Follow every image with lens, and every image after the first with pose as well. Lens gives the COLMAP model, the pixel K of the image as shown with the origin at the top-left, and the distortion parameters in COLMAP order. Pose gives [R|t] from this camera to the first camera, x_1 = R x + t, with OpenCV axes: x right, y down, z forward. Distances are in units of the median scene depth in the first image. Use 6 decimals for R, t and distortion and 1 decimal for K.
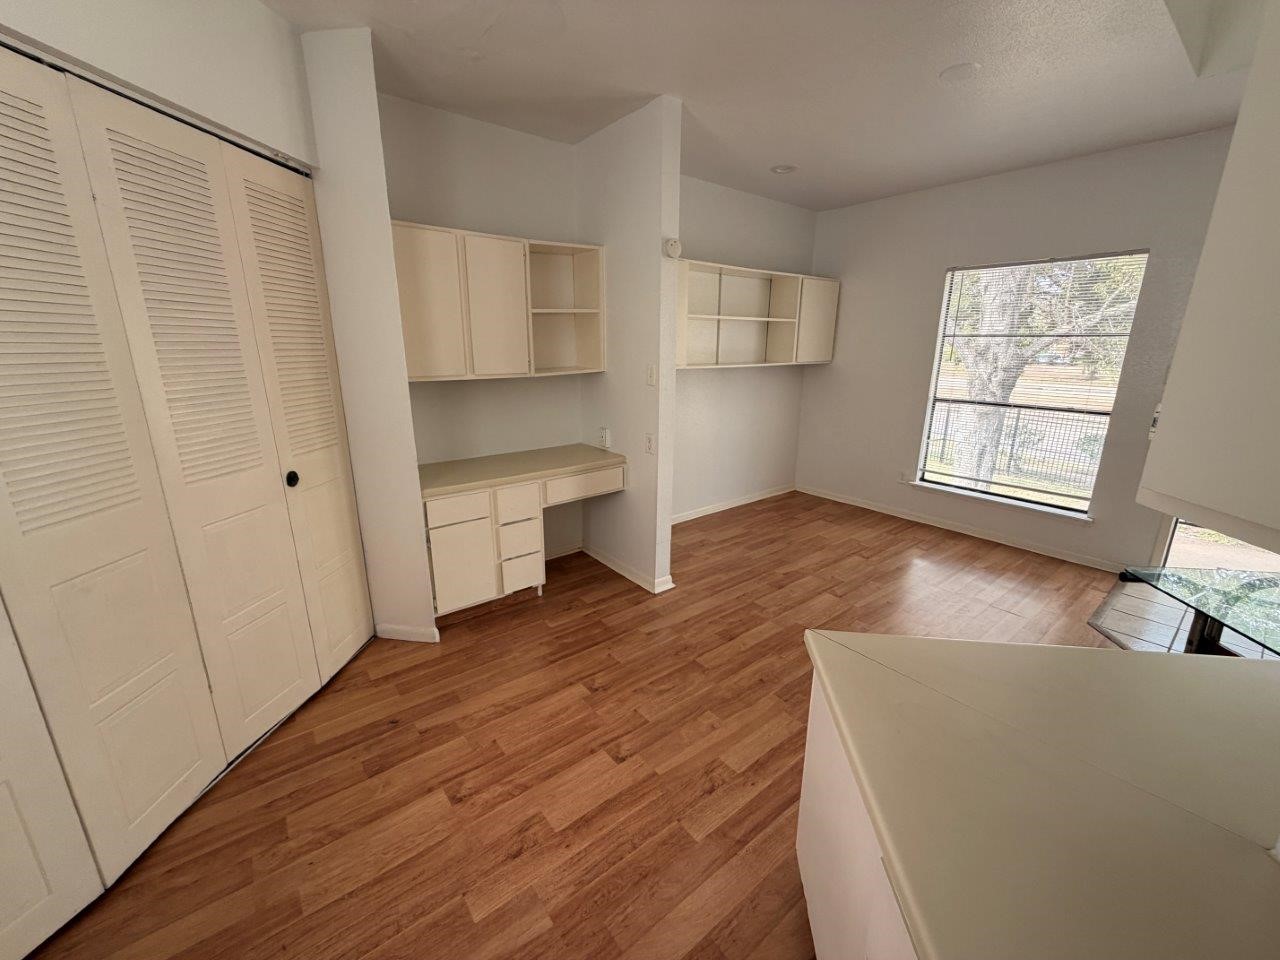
lens RADIAL K [[513.1, 0, 638.9], [0, 513.1, 476.7], [0, 0, 1]] dist [0.000520, 0.000029]
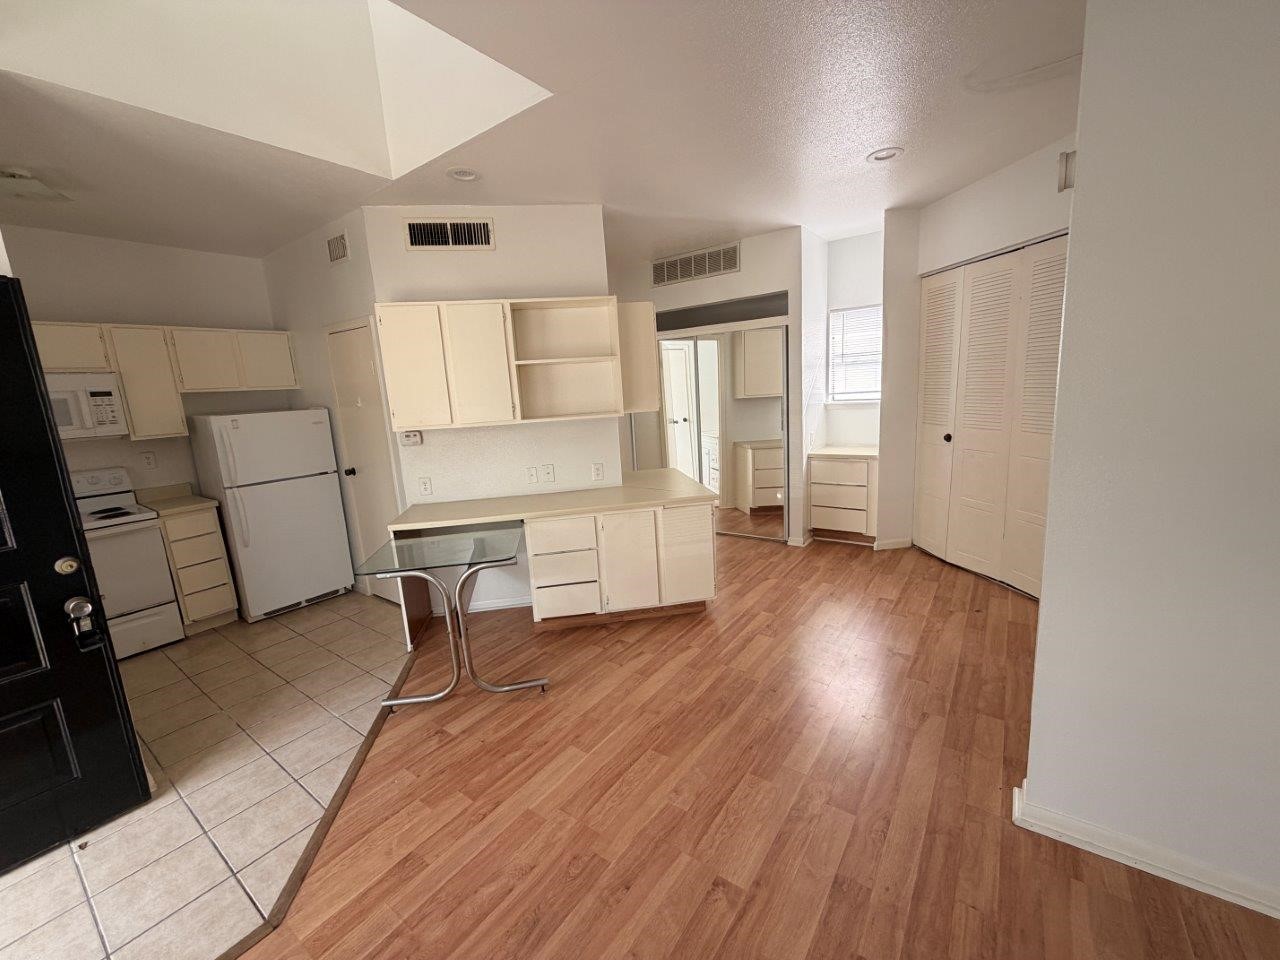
lens RADIAL K [[513.1, 0, 638.9], [0, 513.1, 476.7], [0, 0, 1]] dist [0.000520, 0.000029]
pose [[-0.962891, 0.097599, -0.251626, 0.784363], [-0.014086, 0.912881, 0.407983, -0.460595], [0.269523, 0.396387, -0.877630, 1.823066]]
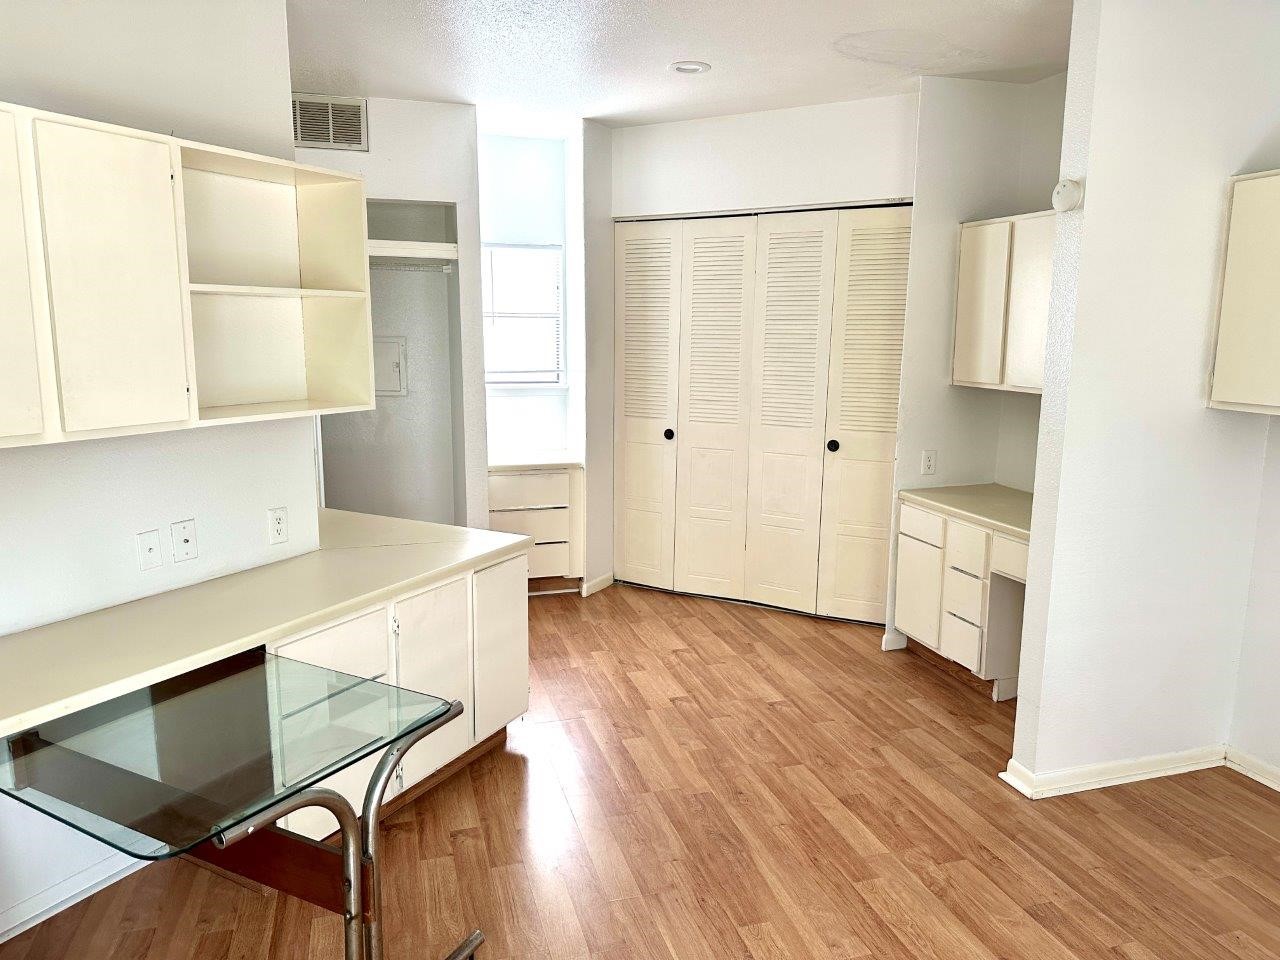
lens RADIAL K [[895.4, 0, 640.0], [0, 895.4, 480.0], [0, 0, 1]] dist [0.109016, -0.161463]
pose [[-0.367015, 0.147592, -0.918432, 1.565393], [-0.249542, 0.935521, 0.250058, -0.350478], [0.896119, 0.320963, -0.306520, 1.230242]]
